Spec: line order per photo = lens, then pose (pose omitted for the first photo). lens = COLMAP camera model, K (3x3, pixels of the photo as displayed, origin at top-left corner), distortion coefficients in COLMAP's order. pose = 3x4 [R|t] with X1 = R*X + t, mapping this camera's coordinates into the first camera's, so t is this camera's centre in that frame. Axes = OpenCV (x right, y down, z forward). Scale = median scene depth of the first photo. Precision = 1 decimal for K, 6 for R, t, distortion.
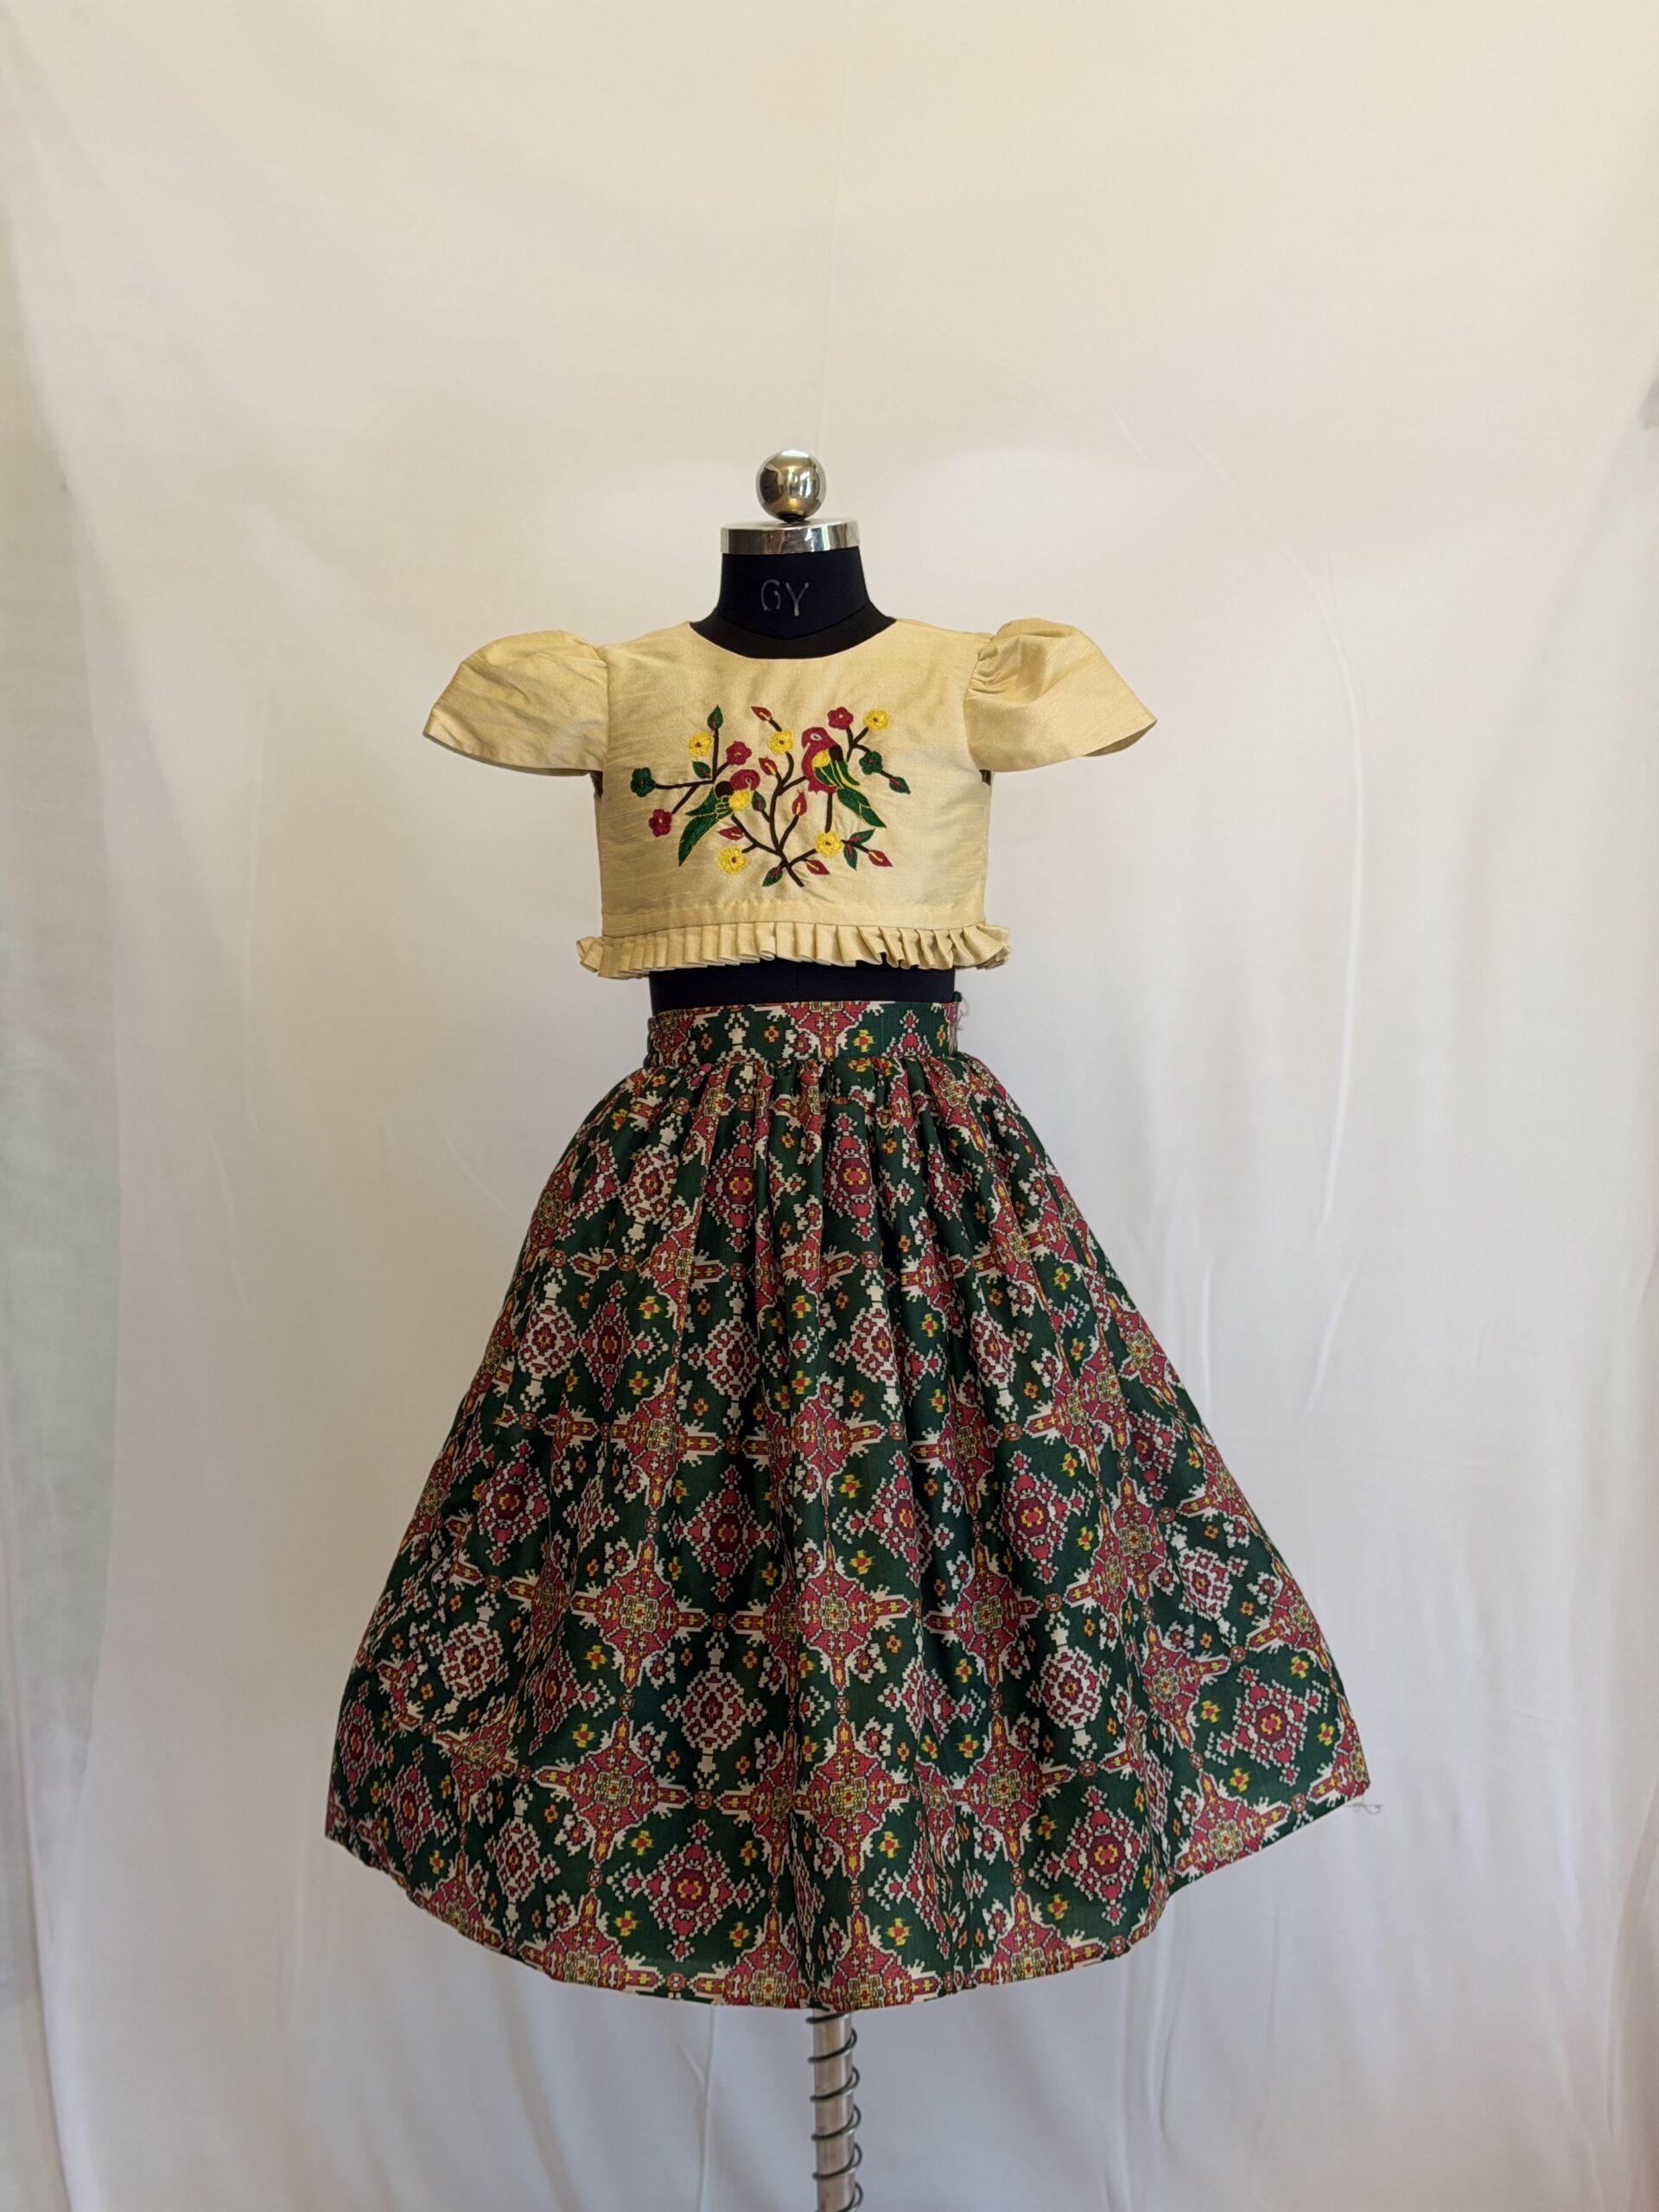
lens RADIAL K [[3146.4, 0, 818.0], [0, 3146.4, 1103.5], [0, 0, 1]] dist [0.144045, 0.000000]
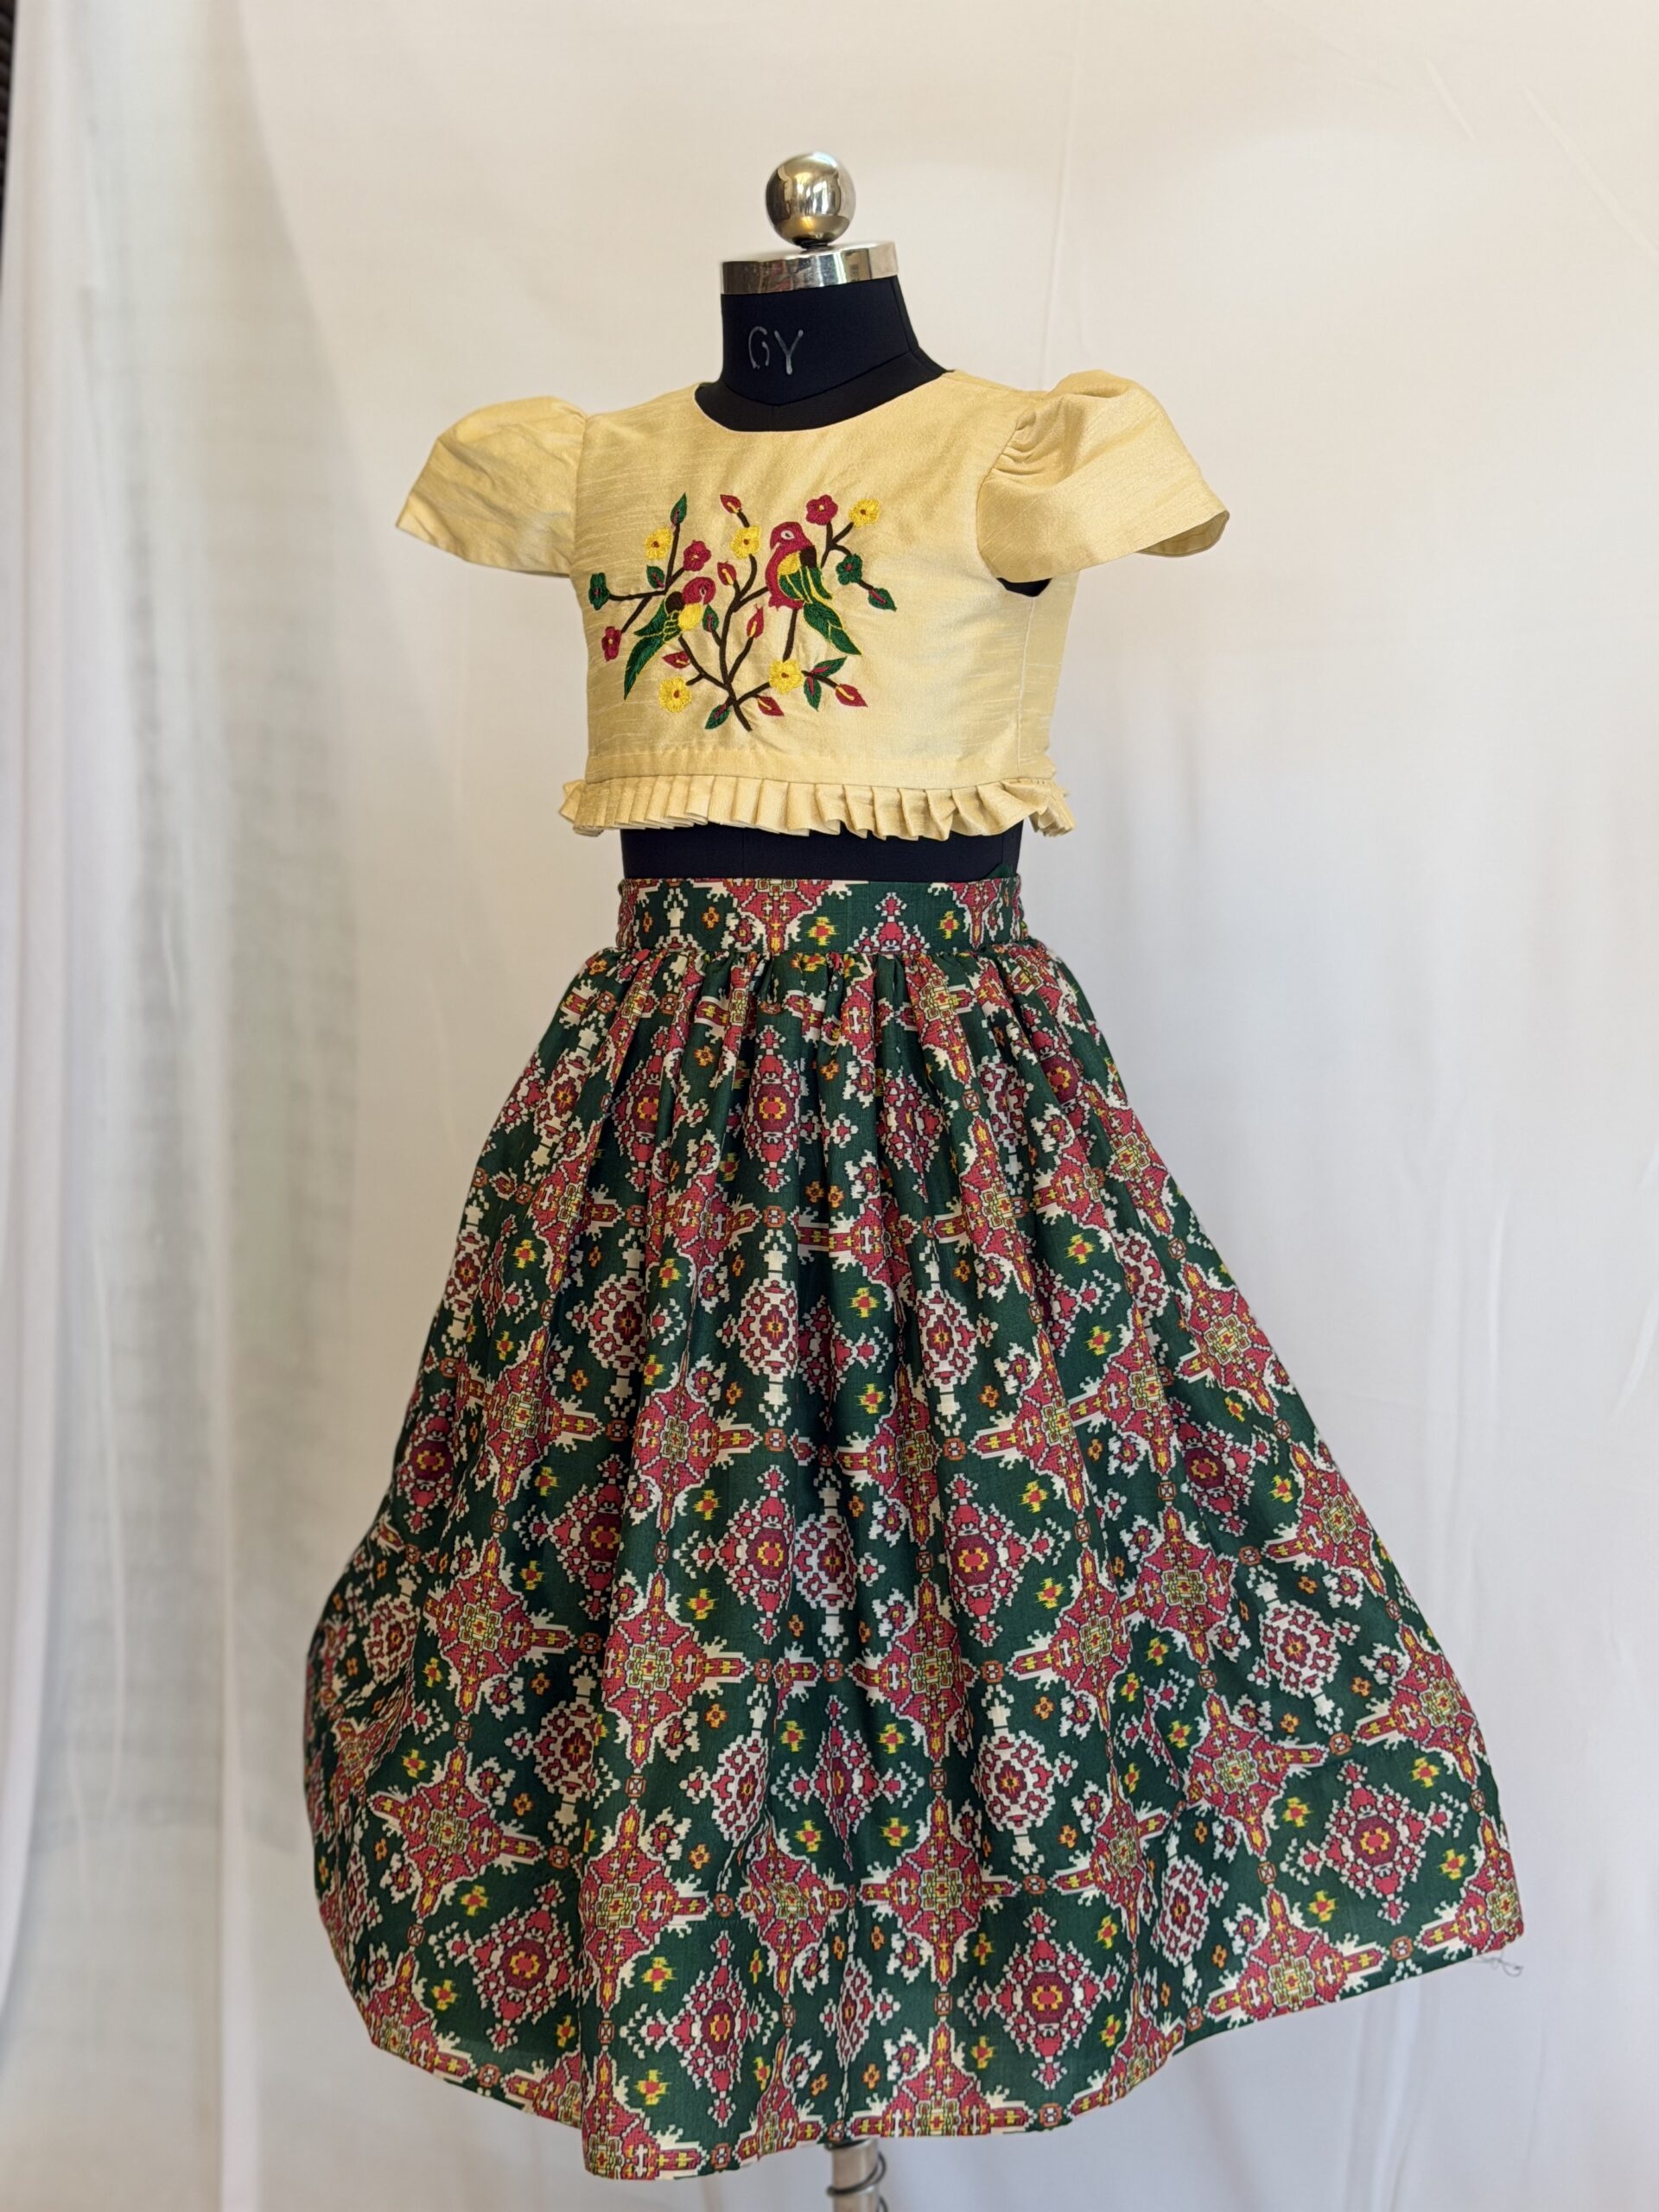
lens RADIAL K [[3146.4, 0, 837.2], [0, 3146.4, 1118.1], [0, 0, 1]] dist [0.144045, 0.000000]
pose [[0.932299, 0.066224, -0.355574, 0.297585], [-0.032617, 0.994483, 0.099696, -0.051604], [0.360215, -0.081349, 0.929316, 0.270135]]
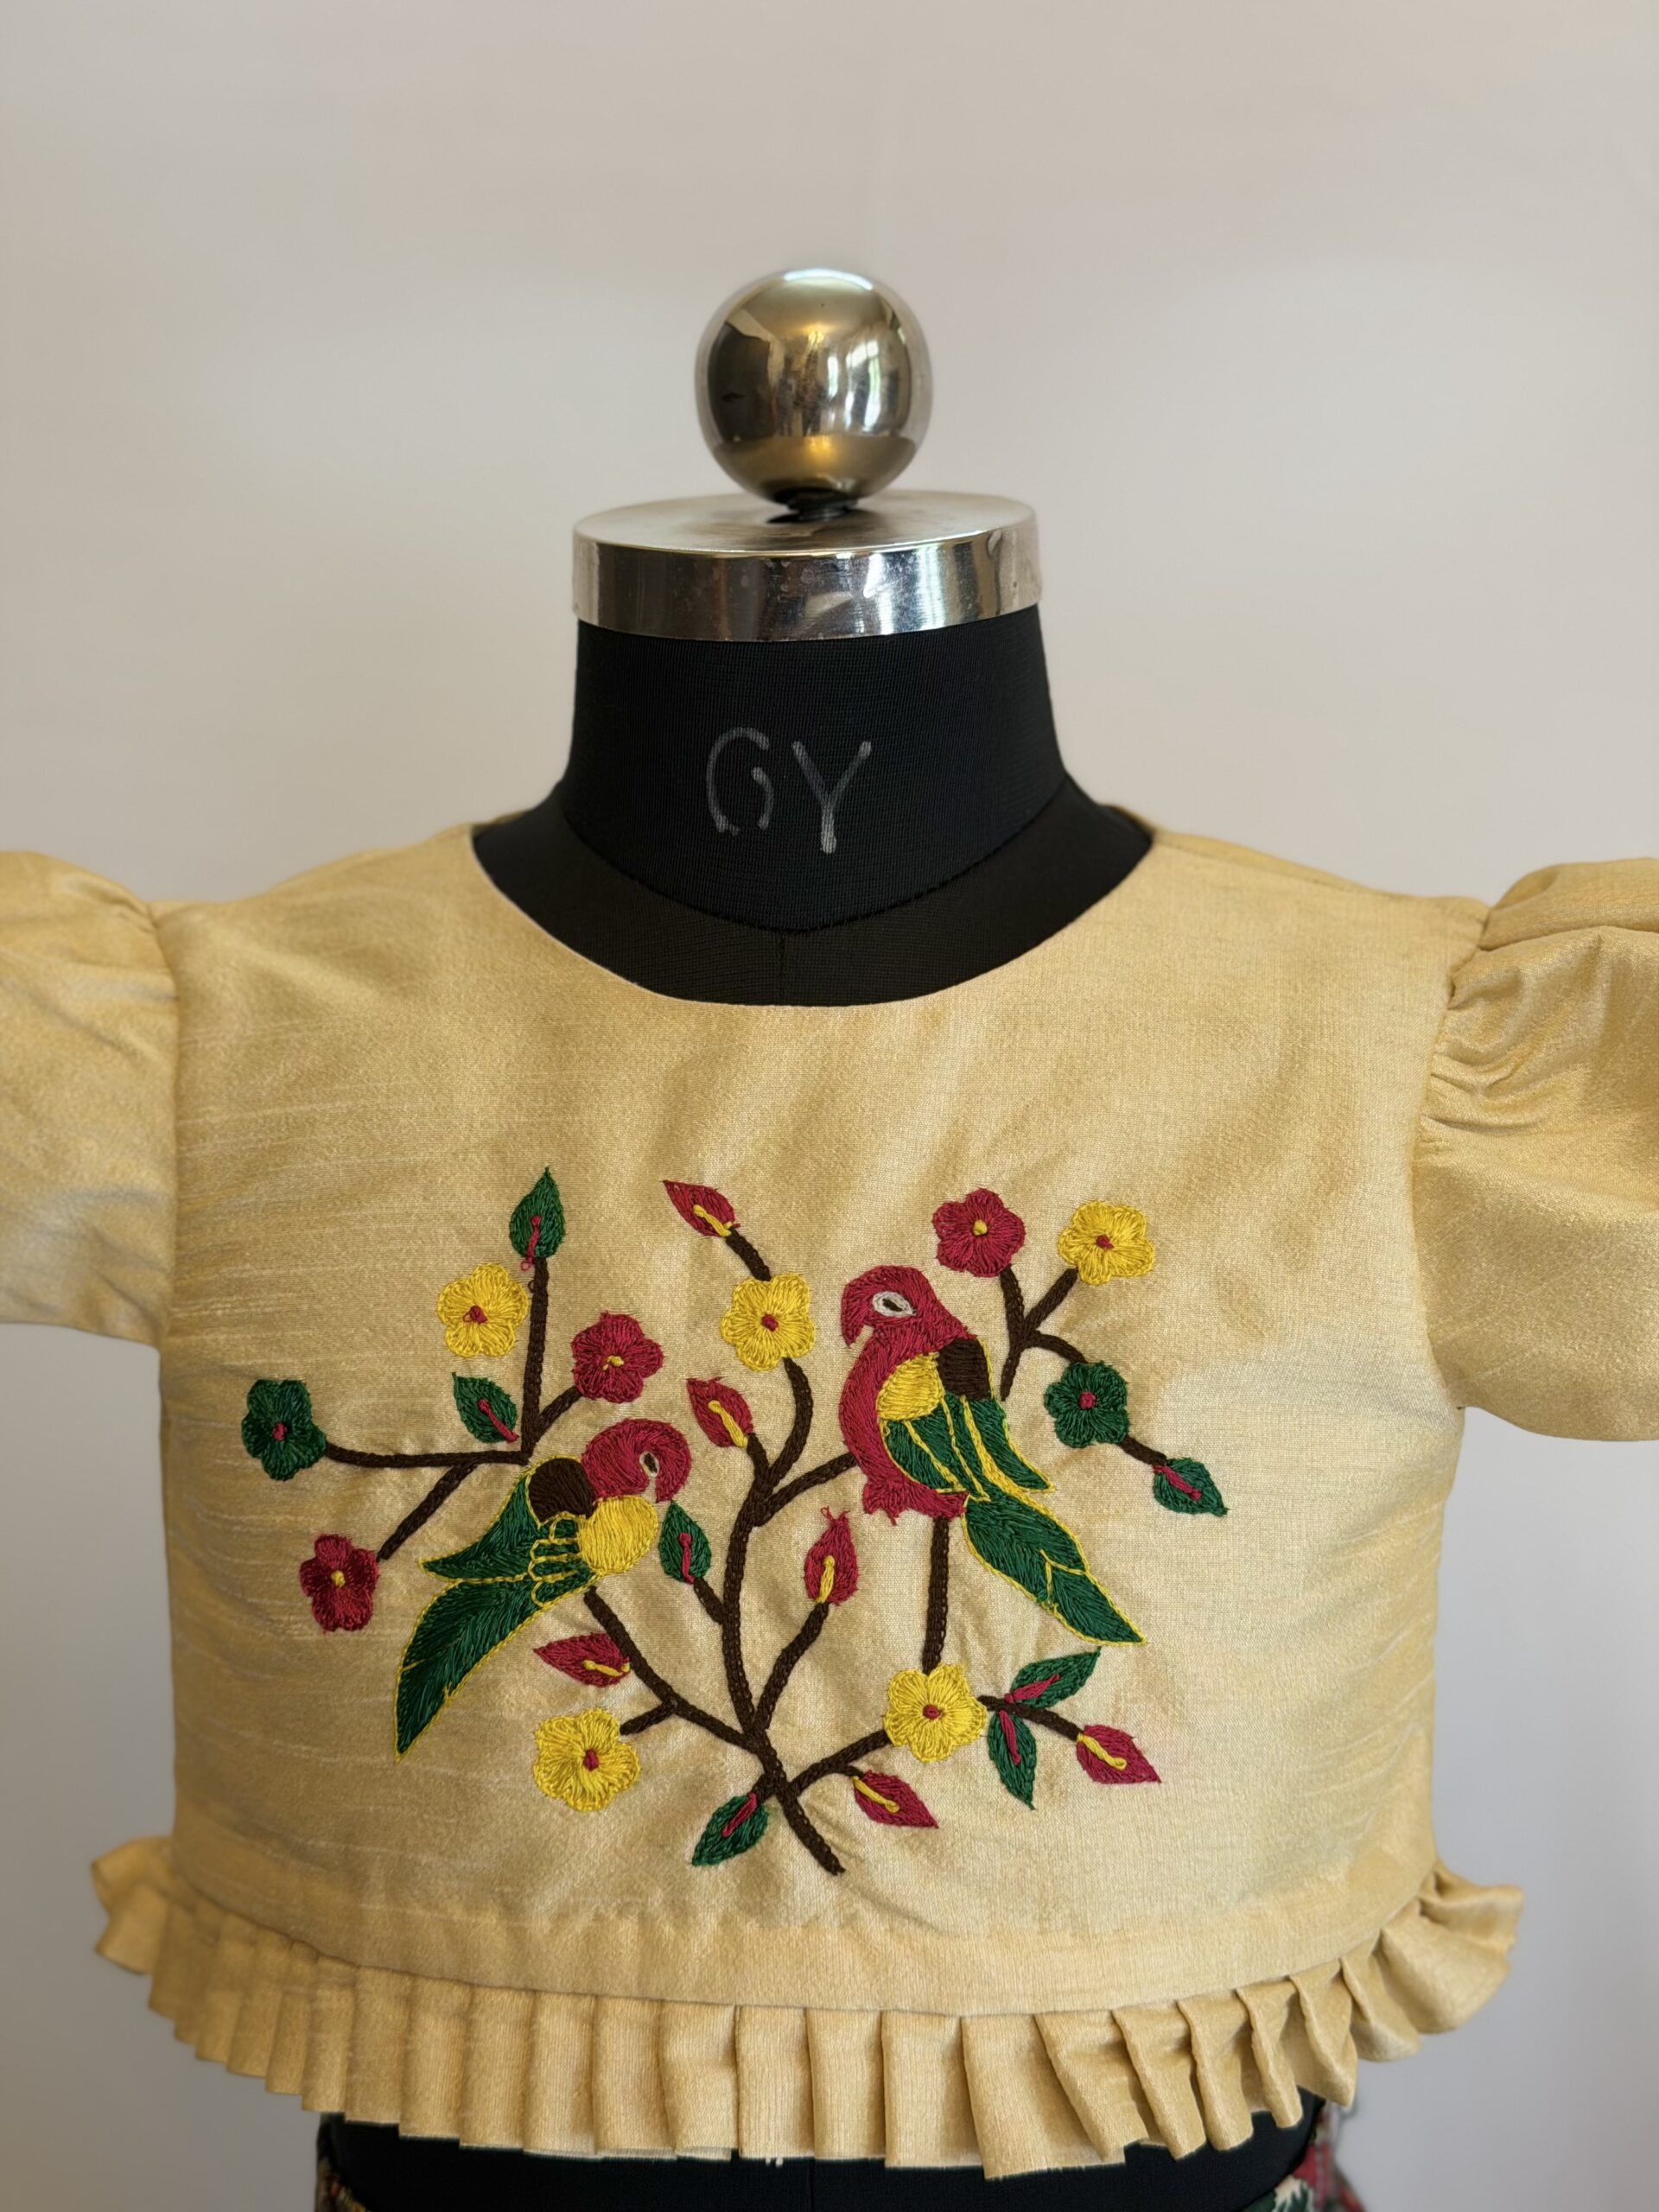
lens RADIAL K [[3146.4, 0, 847.2], [0, 3146.4, 1115.3], [0, 0, 1]] dist [0.144045, 0.000000]
pose [[0.999744, 0.014565, 0.017301, -0.009762], [-0.015744, 0.997416, 0.070089, -0.153081], [-0.016236, -0.070344, 0.997391, 0.722634]]
